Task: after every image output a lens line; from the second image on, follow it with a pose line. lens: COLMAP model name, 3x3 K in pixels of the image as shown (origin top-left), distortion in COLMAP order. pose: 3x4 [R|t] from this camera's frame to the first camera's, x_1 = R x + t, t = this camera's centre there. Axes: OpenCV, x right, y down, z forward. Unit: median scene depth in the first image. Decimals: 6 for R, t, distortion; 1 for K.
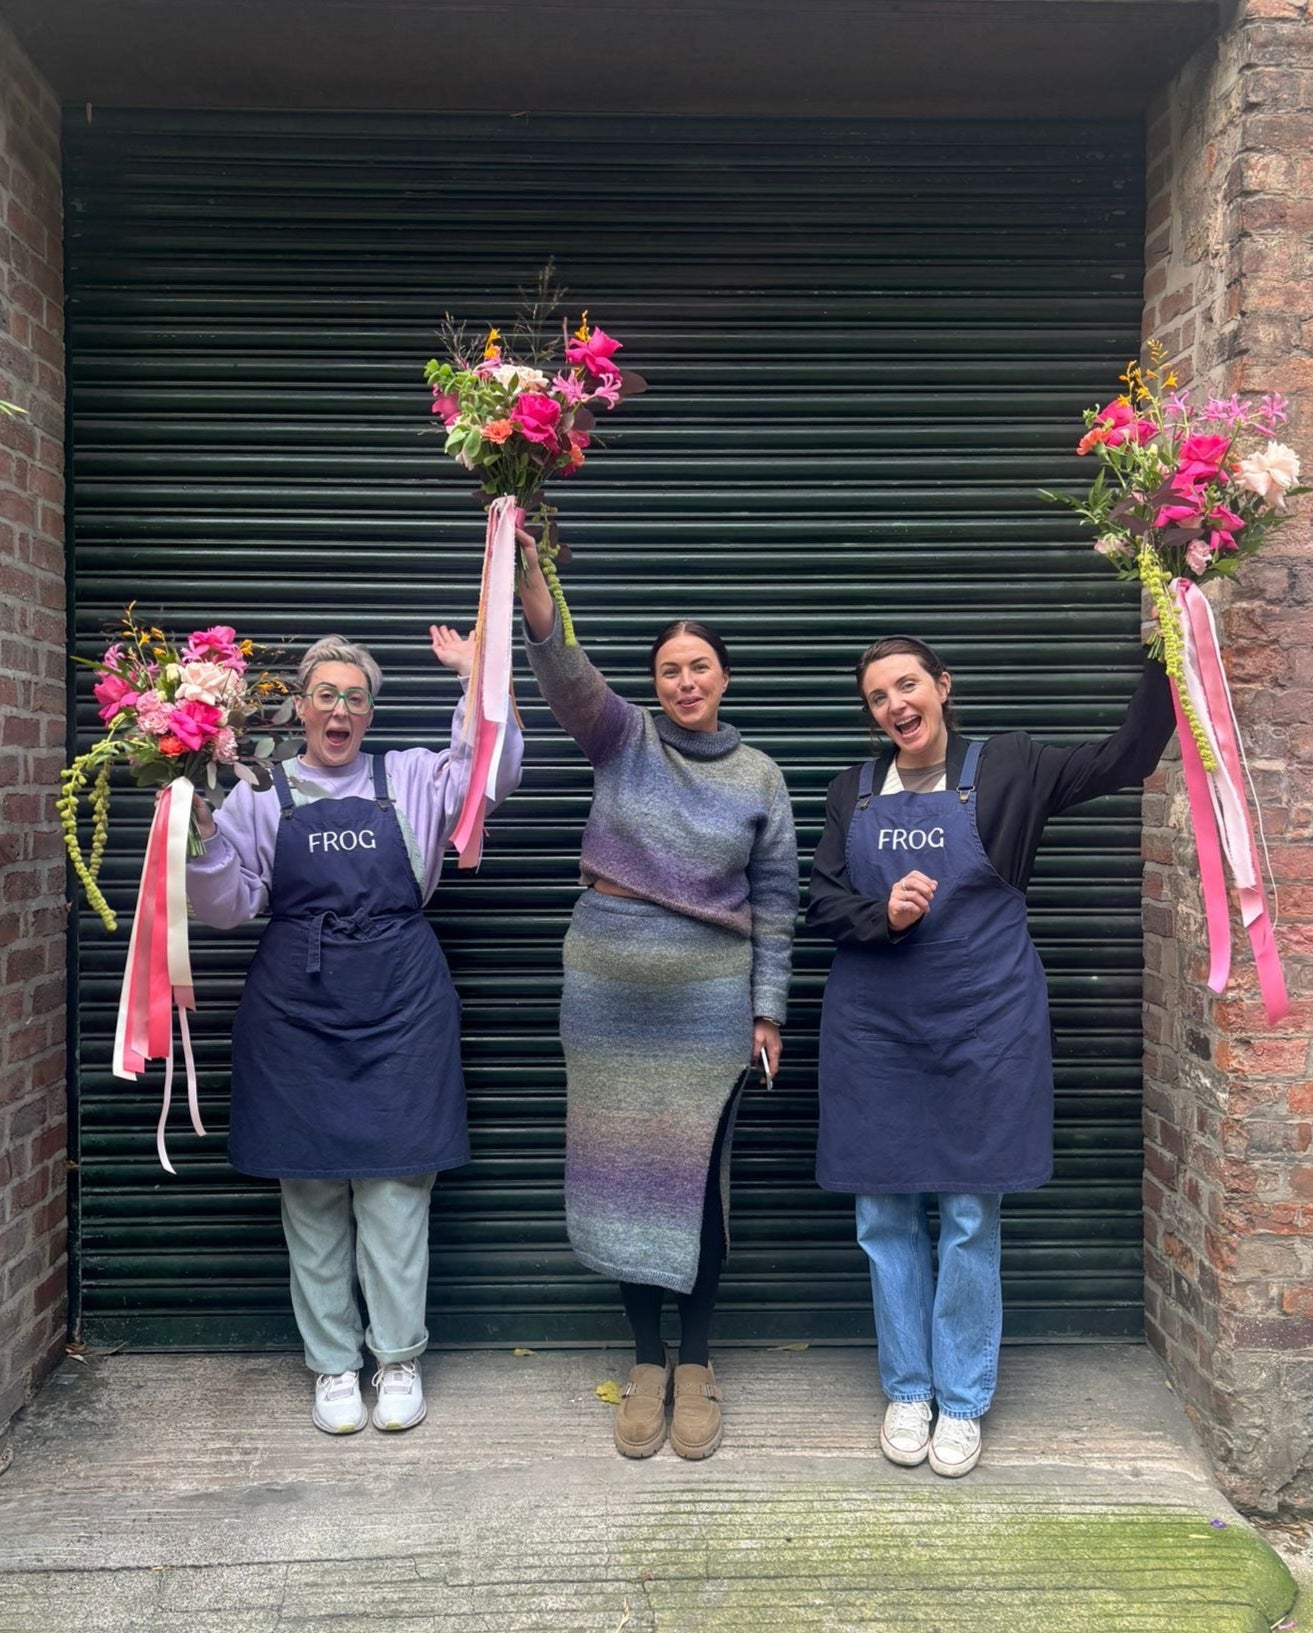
lens RADIAL K [[1668.2, 0, 642.1], [0, 1668.2, 771.7], [0, 0, 1]] dist [0.002041, 0.043801]
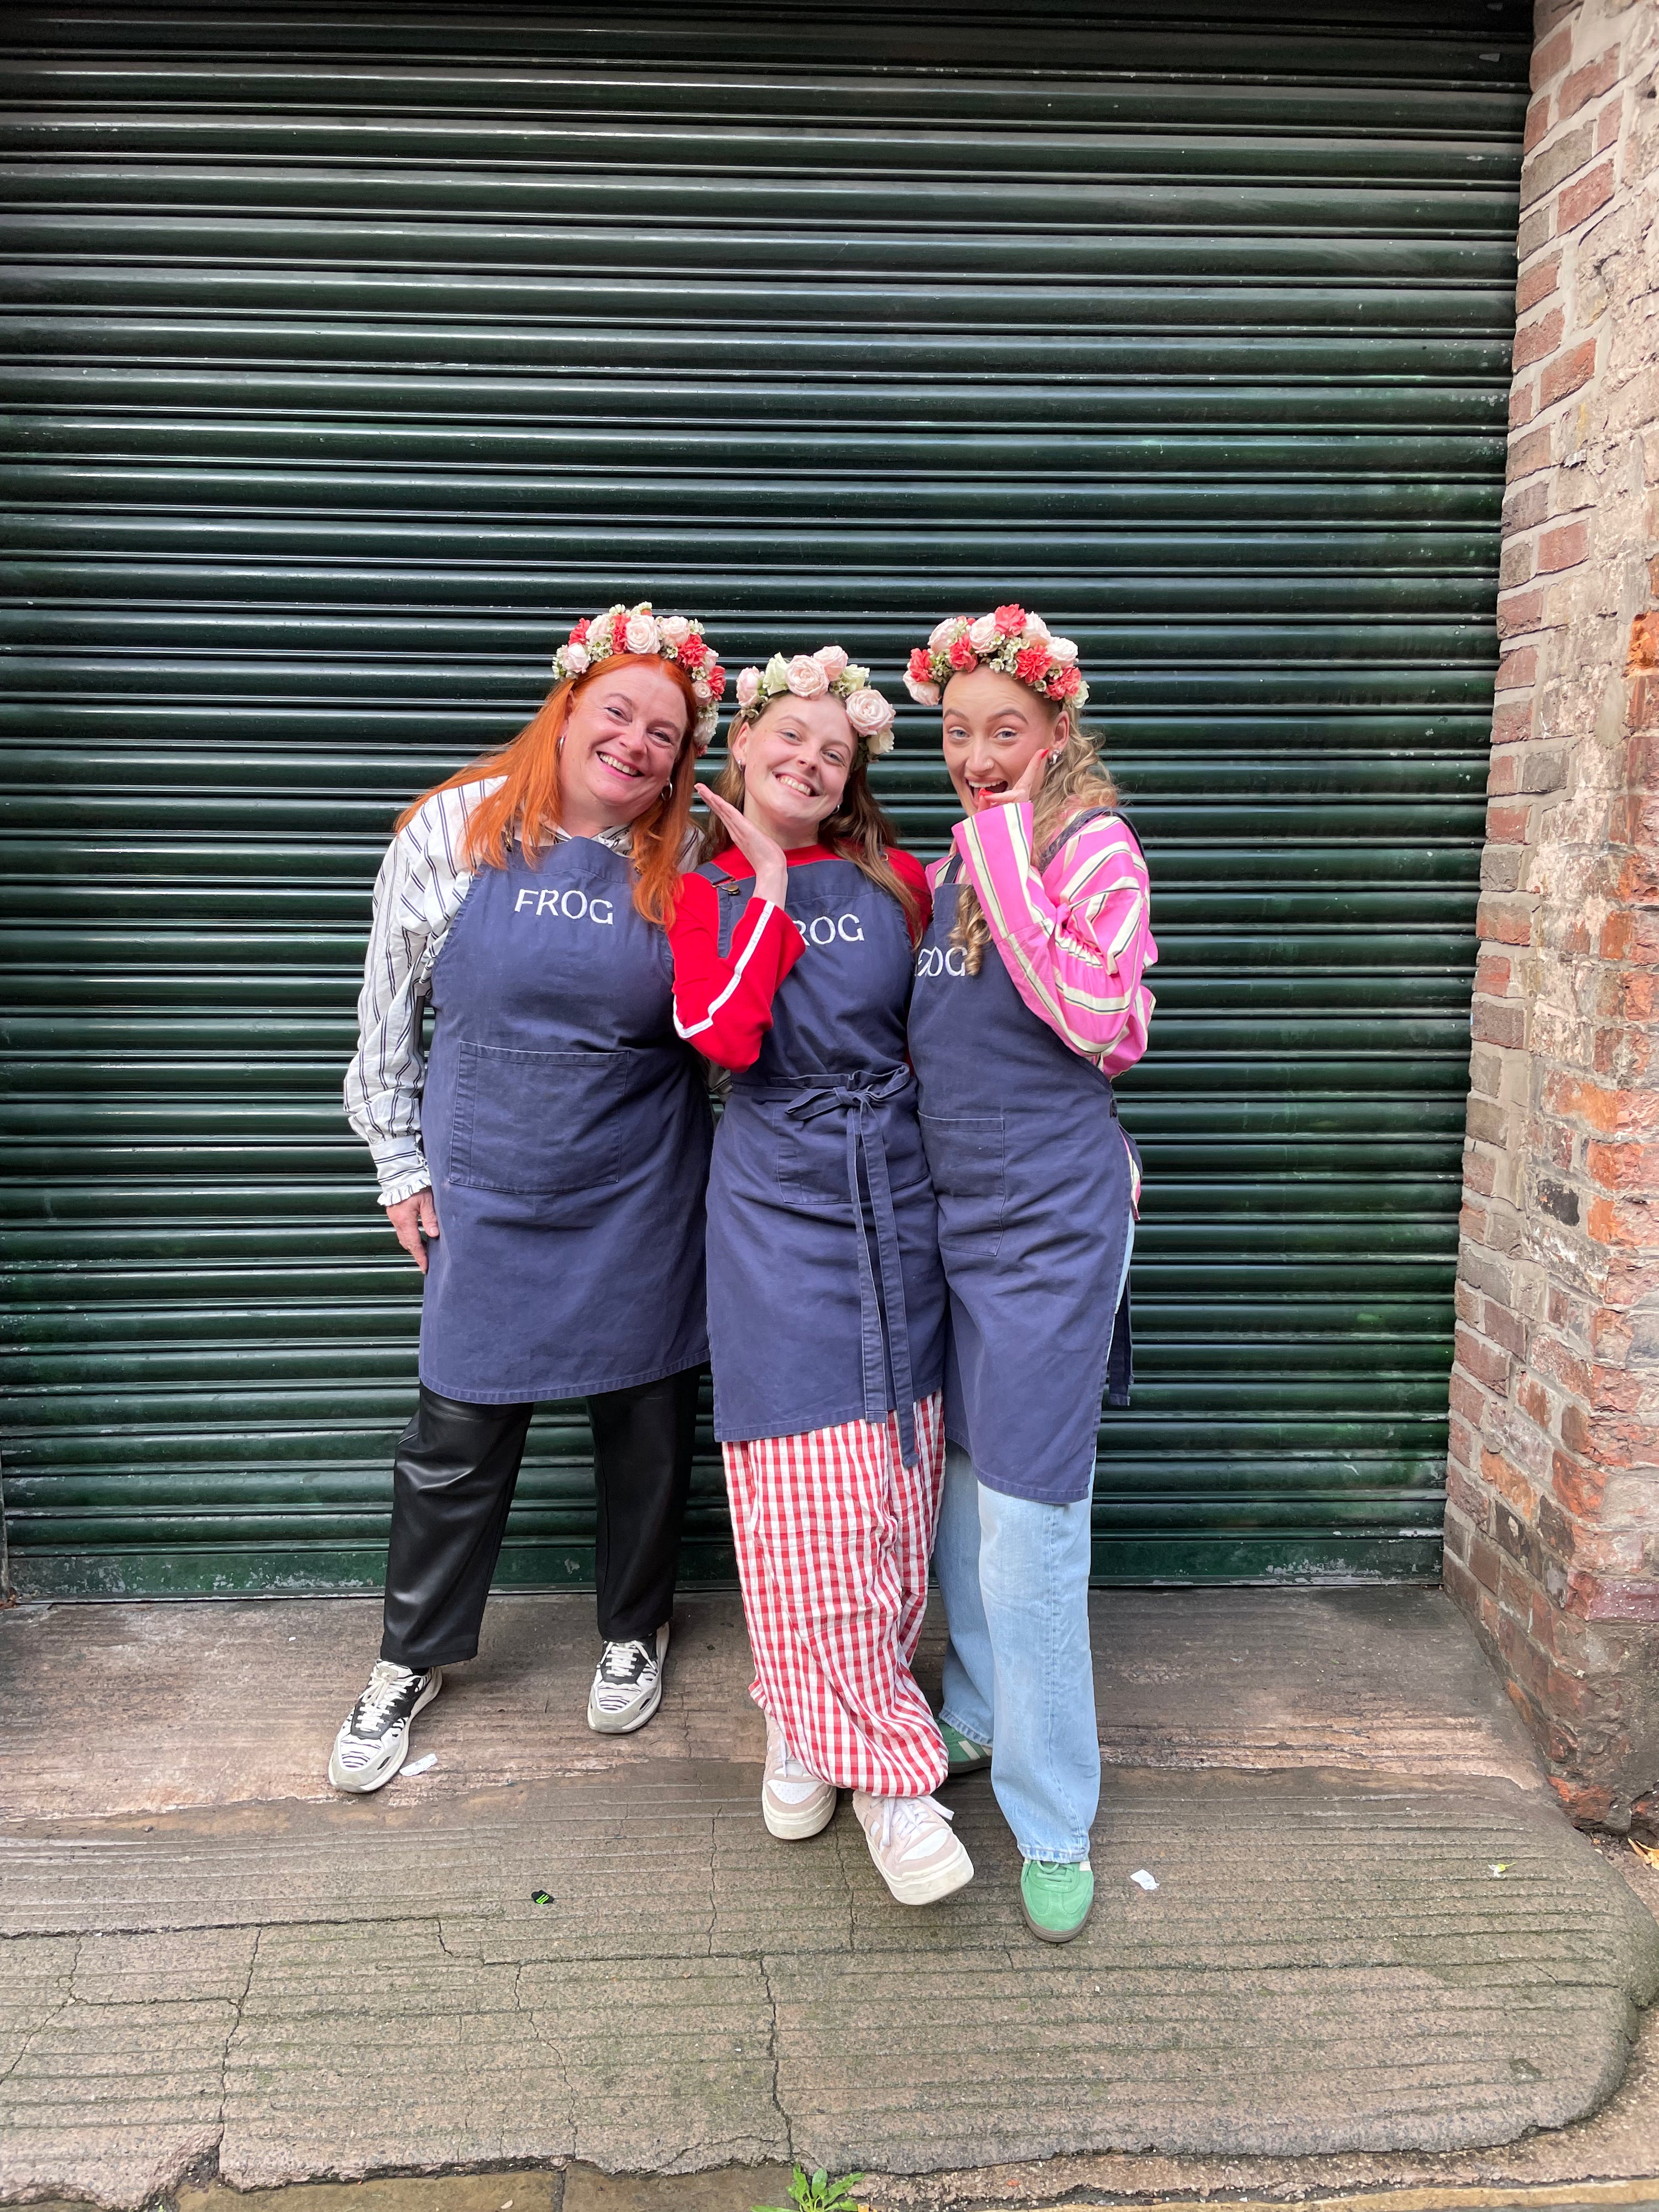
lens RADIAL K [[1756.8, 0, 831.5], [0, 1756.8, 1128.0], [0, 0, 1]] dist [0.087735, -0.135183]
pose [[0.999870, 0.002775, 0.015875, 0.015448], [-0.005151, 0.988418, 0.151668, 0.021114], [-0.015270, -0.151730, 0.988304, 0.275403]]
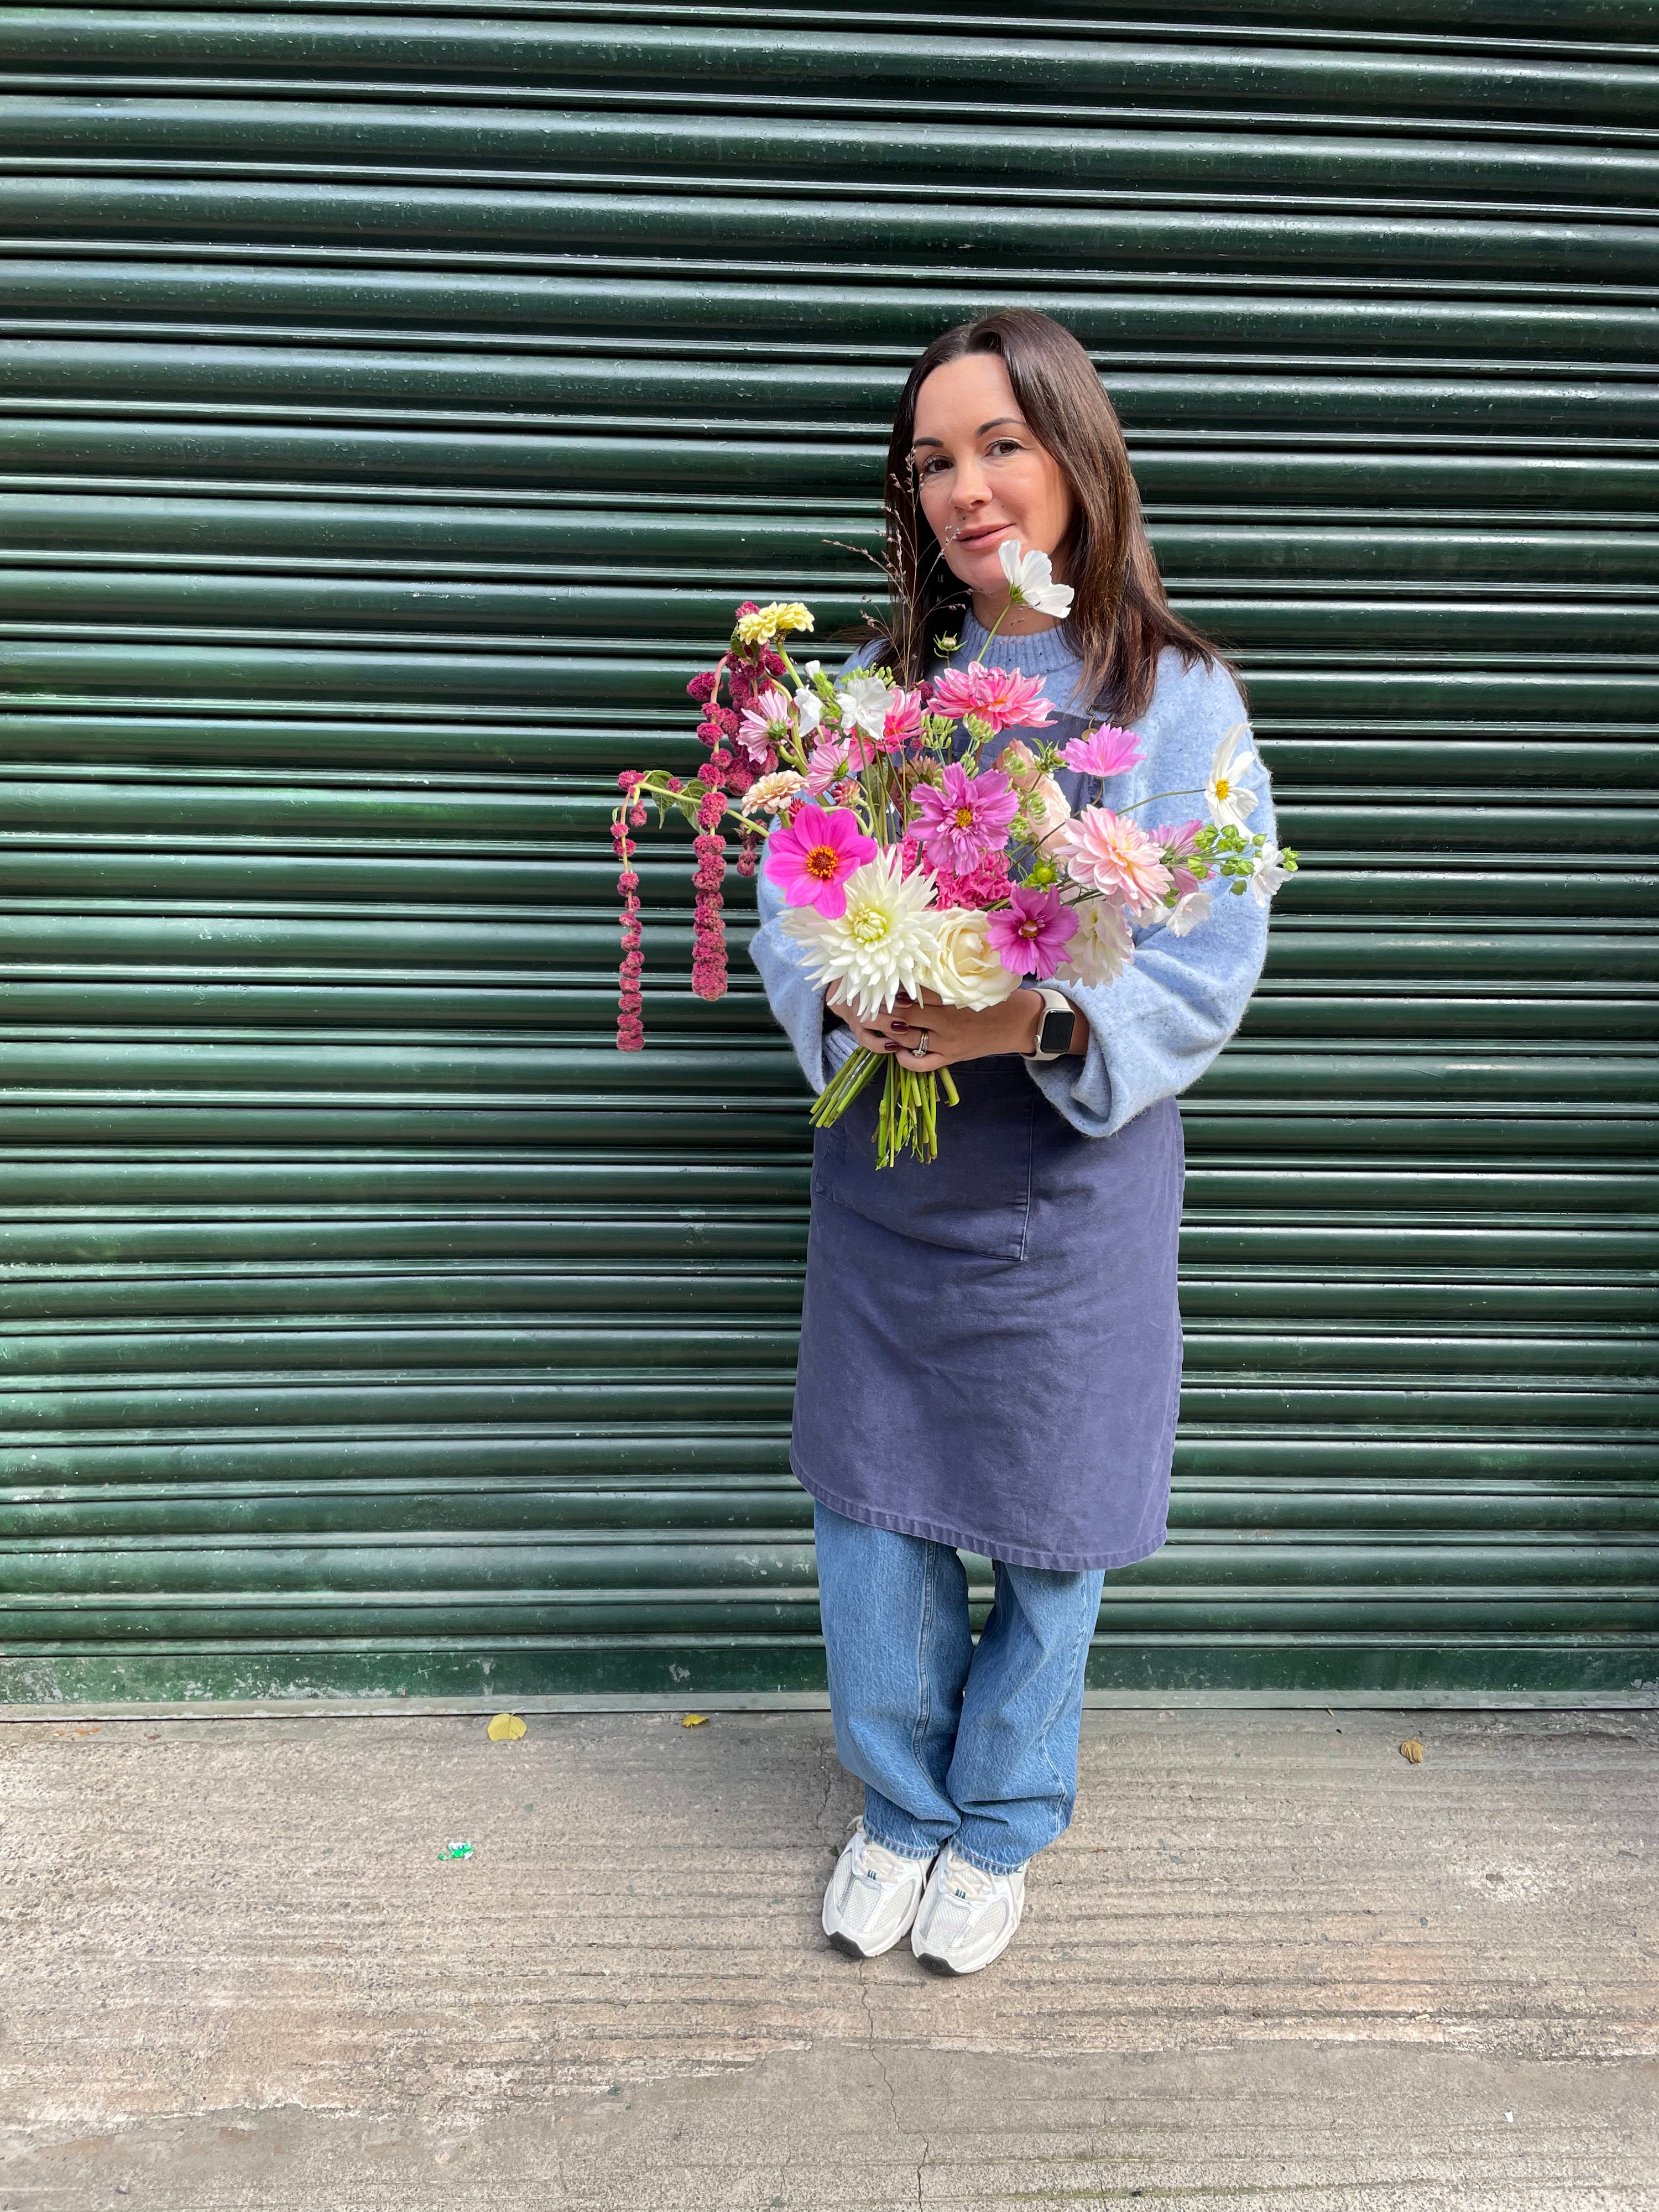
lens RADIAL K [[1705.6, 0, 842.1], [0, 1705.6, 1109.0], [0, 0, 1]] dist [0.084968, -0.128005]
pose [[0.999720, 0.017477, 0.015937, -0.054434], [-0.021434, 0.954339, 0.297957, -0.008951], [-0.010001, -0.298215, 0.954446, 0.585700]]
